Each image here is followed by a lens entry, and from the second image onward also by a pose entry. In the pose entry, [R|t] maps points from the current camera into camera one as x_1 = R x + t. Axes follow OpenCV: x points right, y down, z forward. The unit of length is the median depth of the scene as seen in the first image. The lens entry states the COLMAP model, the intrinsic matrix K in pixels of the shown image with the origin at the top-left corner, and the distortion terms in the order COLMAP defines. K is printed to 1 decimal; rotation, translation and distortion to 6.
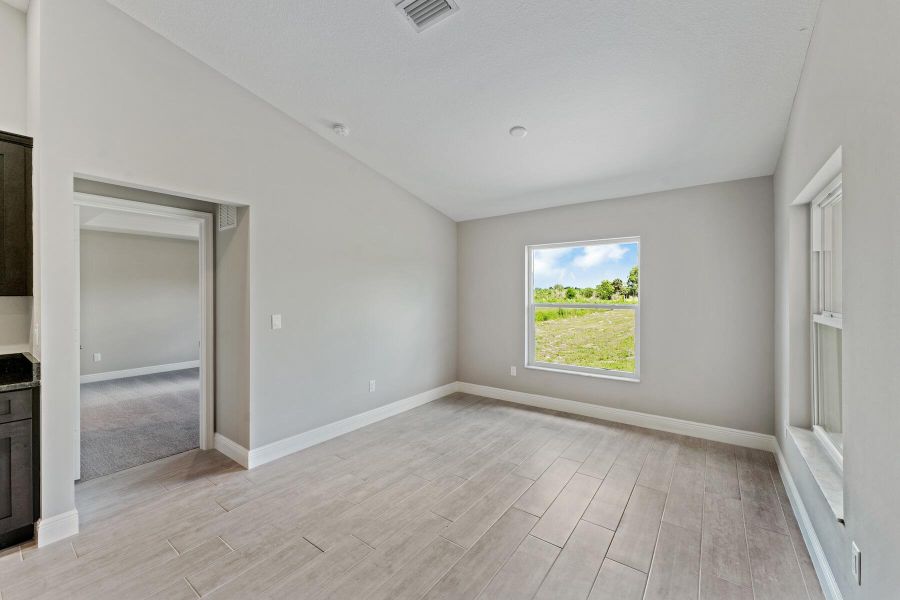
lens RADIAL K [[358.0, 0, 444.3], [0, 358.0, 297.3], [0, 0, 1]] dist [-0.000409, -0.000046]
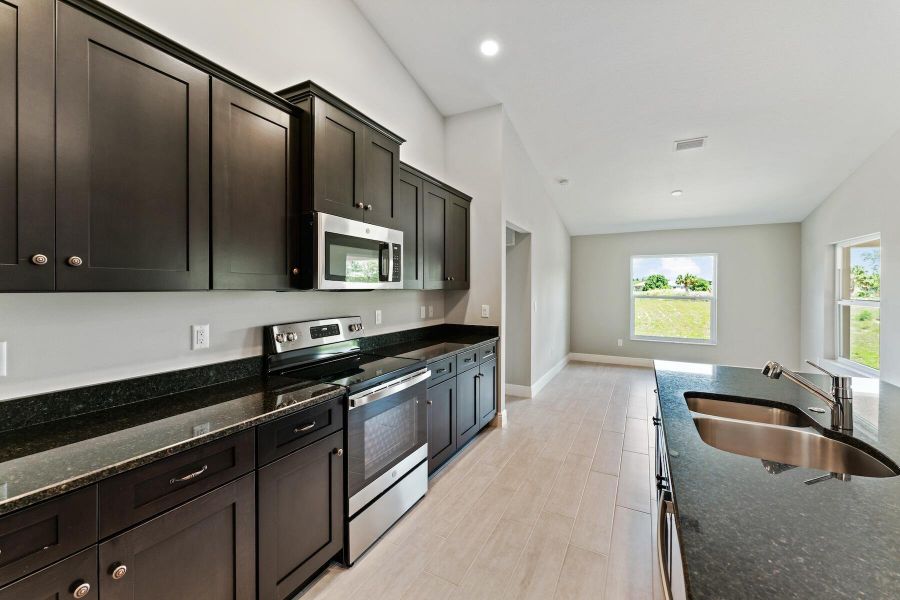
lens RADIAL K [[367.2, 0, 447.2], [0, 367.2, 290.0], [0, 0, 1]] dist [0.000232, 0.000091]
pose [[0.987368, 0.003898, 0.158395, -1.070725], [-0.003716, 0.999992, -0.001445, 0.000698], [-0.158399, 0.000838, 0.987375, -0.506031]]
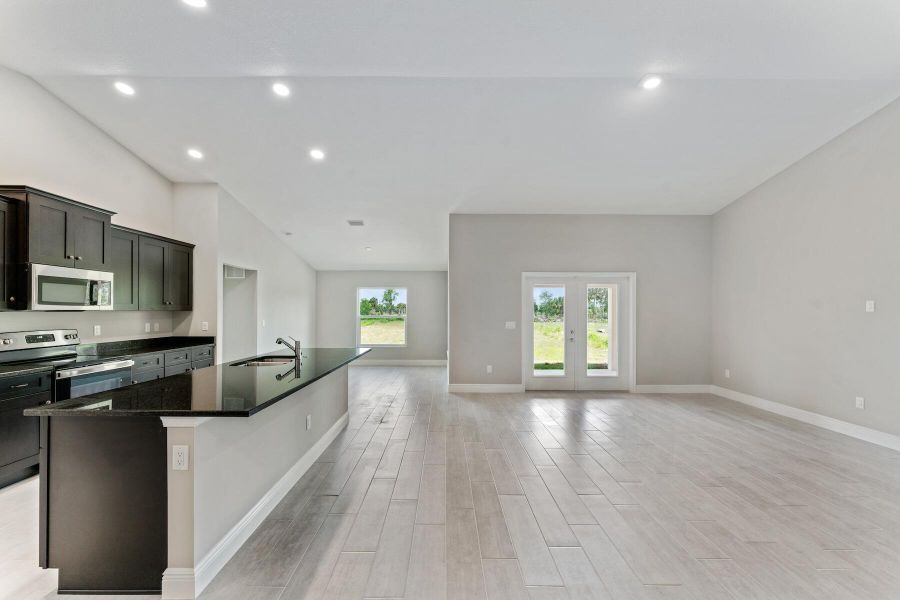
lens RADIAL K [[358.9, 0, 443.8], [0, 358.9, 310.3], [0, 0, 1]] dist [0.000038, -0.000004]
pose [[0.796762, 0.007160, 0.604251, -0.881478], [-0.001898, 0.999955, -0.009345, 0.007728], [-0.604290, 0.006299, 0.796740, -1.332317]]
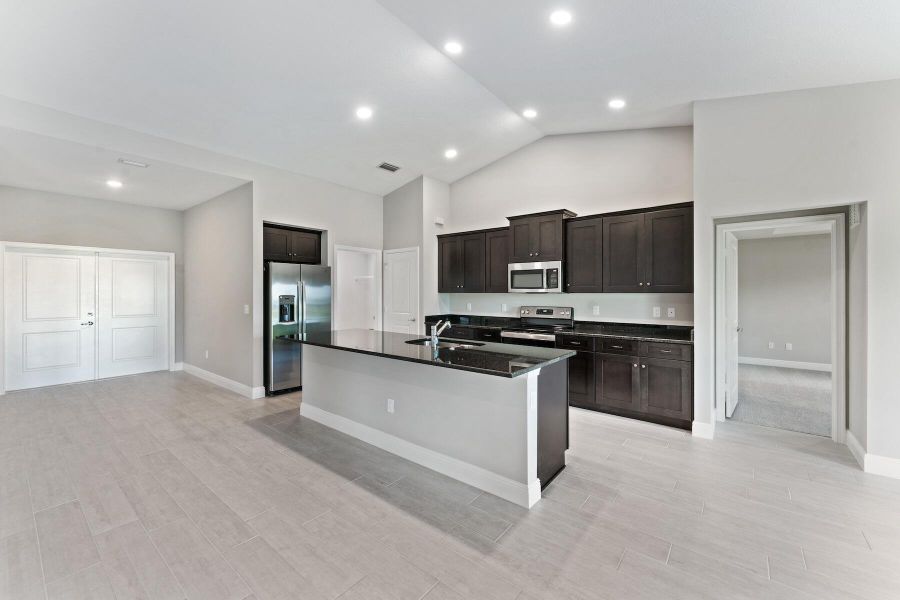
lens RADIAL K [[367.2, 0, 447.2], [0, 367.2, 290.0], [0, 0, 1]] dist [0.000232, 0.000091]
pose [[-0.040250, -0.005112, -0.999177, 0.451434], [-0.007272, 0.999962, -0.004823, -0.001101], [0.999163, 0.007071, -0.040285, -0.087898]]
